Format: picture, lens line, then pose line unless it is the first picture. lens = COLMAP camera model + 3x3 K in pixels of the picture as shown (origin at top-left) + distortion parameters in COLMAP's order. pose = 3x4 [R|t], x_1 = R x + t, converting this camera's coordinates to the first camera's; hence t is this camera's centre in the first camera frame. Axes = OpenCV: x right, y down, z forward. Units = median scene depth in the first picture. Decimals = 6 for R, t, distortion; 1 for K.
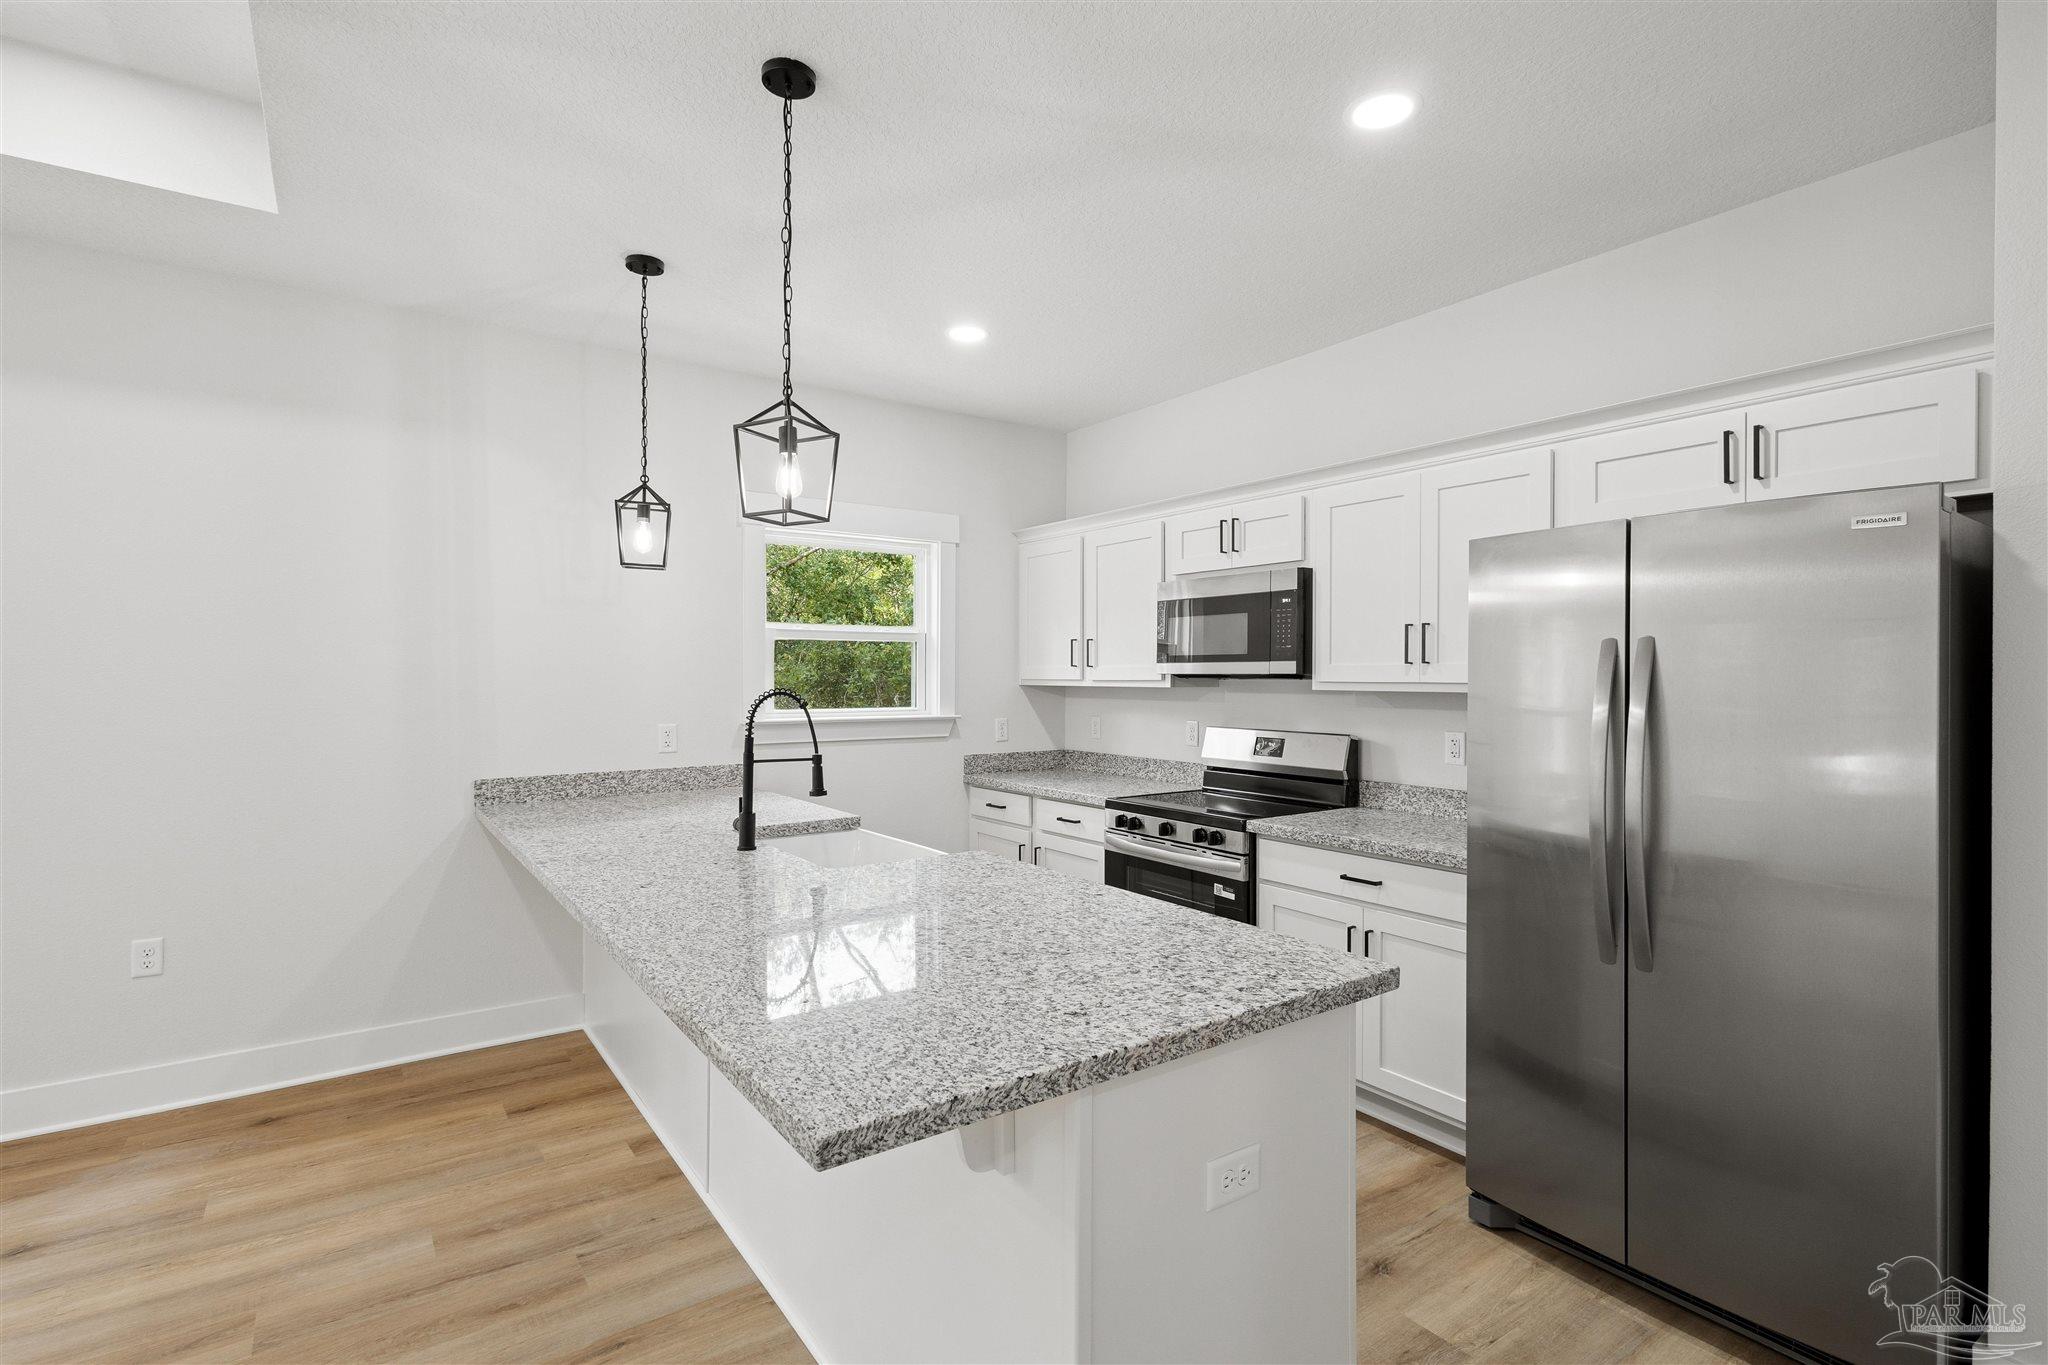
lens RADIAL K [[968.6, 0, 1022.9], [0, 968.6, 676.9], [0, 0, 1]] dist [0.001922, 0.000573]
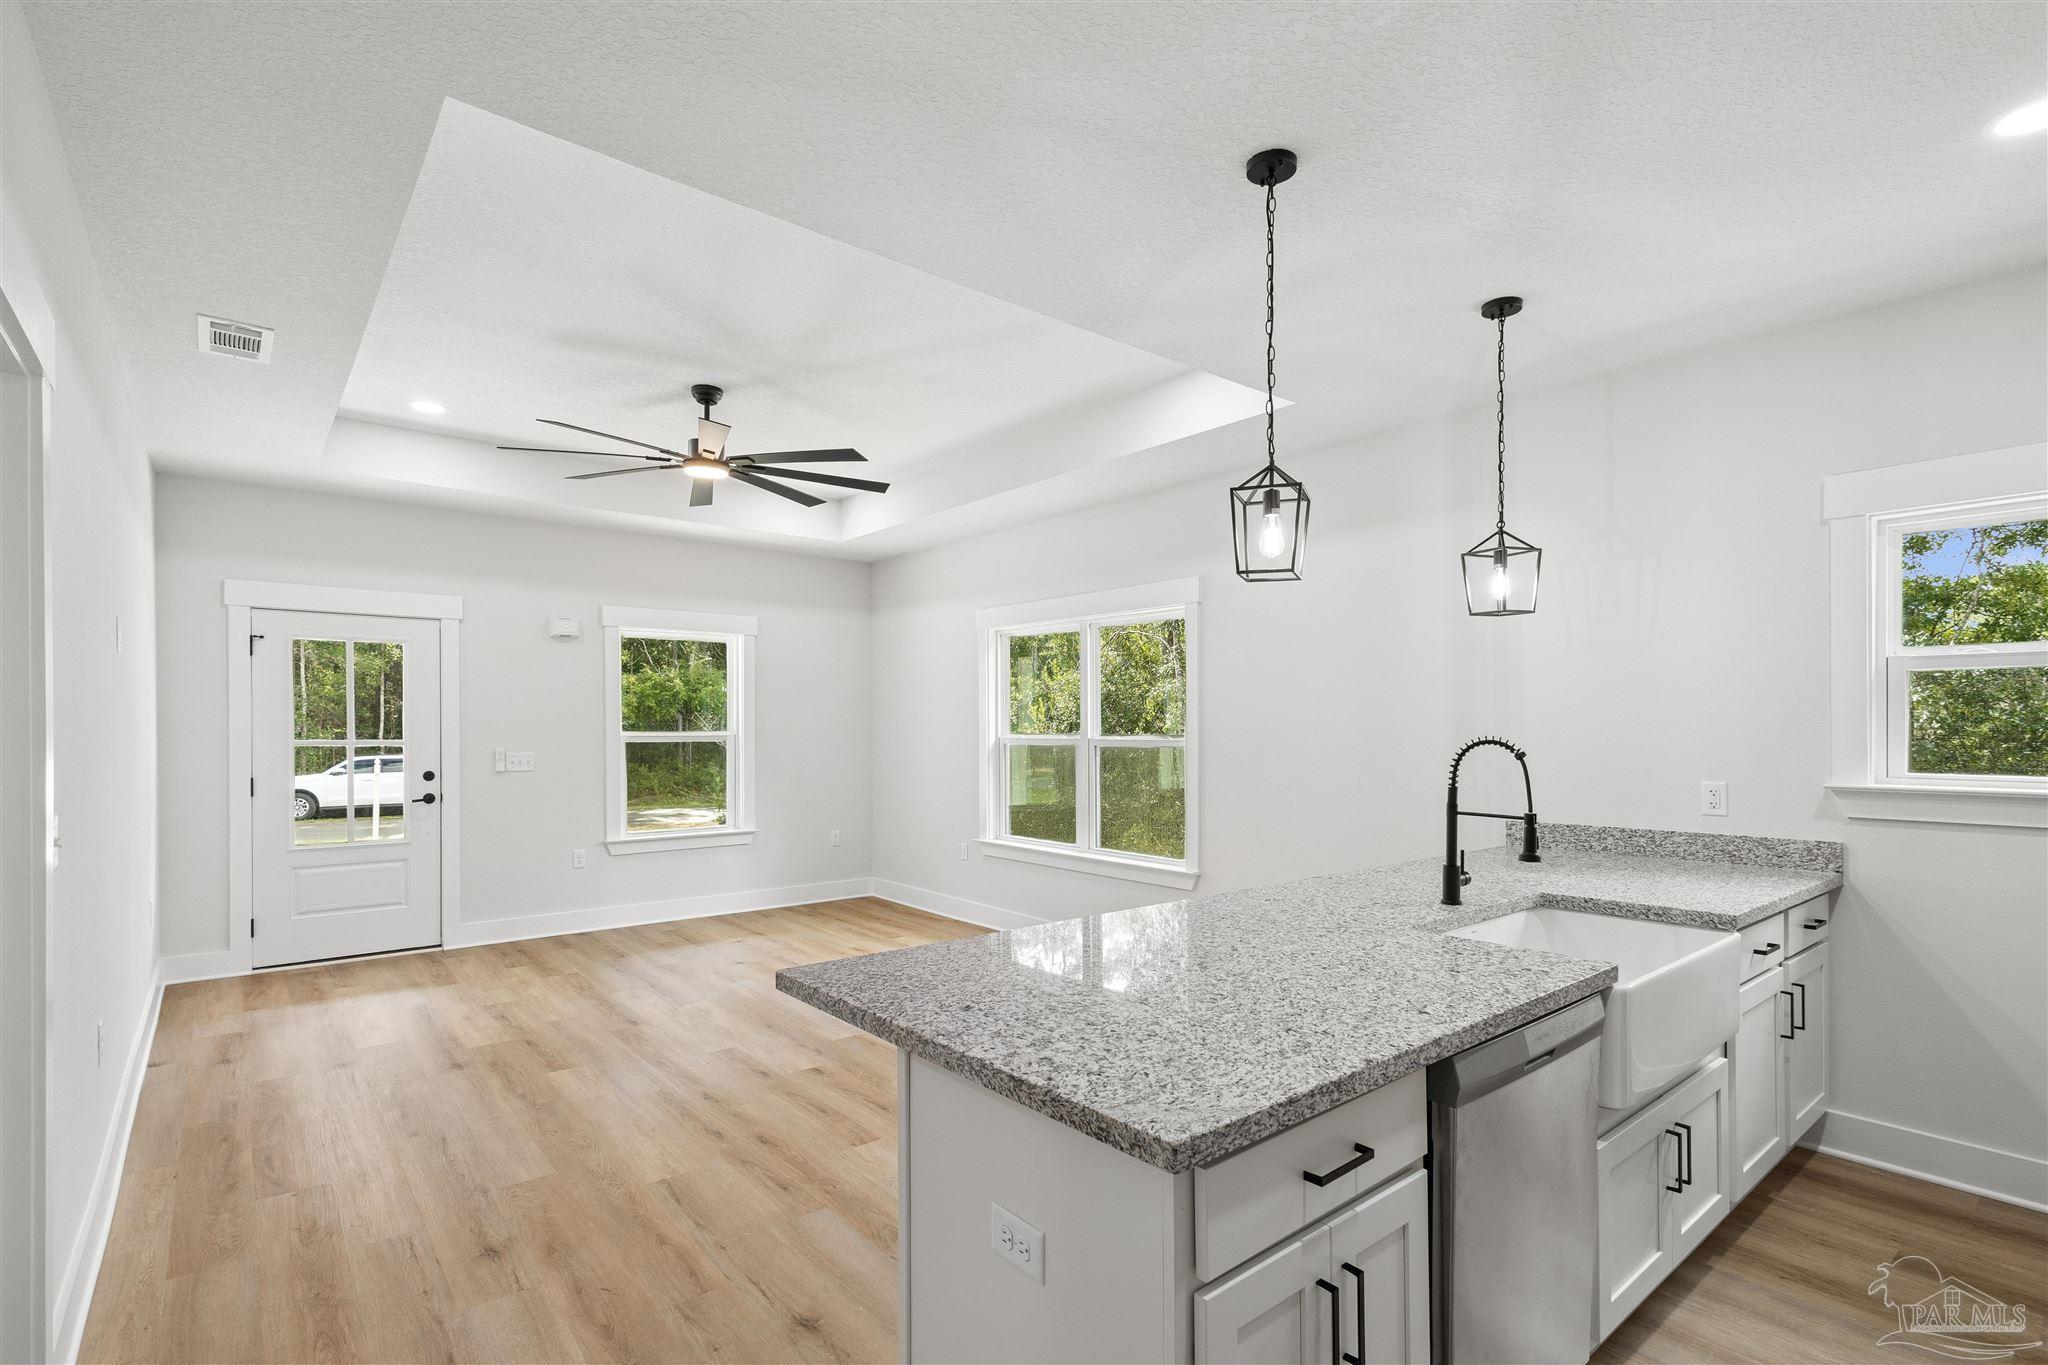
lens RADIAL K [[968.6, 0, 1041.1], [0, 968.6, 730.1], [0, 0, 1]] dist [0.001922, 0.000573]
pose [[0.089411, 0.002516, -0.995992, 1.097752], [-0.003948, 0.999990, 0.002171, 0.010719], [0.995987, 0.003738, 0.089420, 0.884504]]
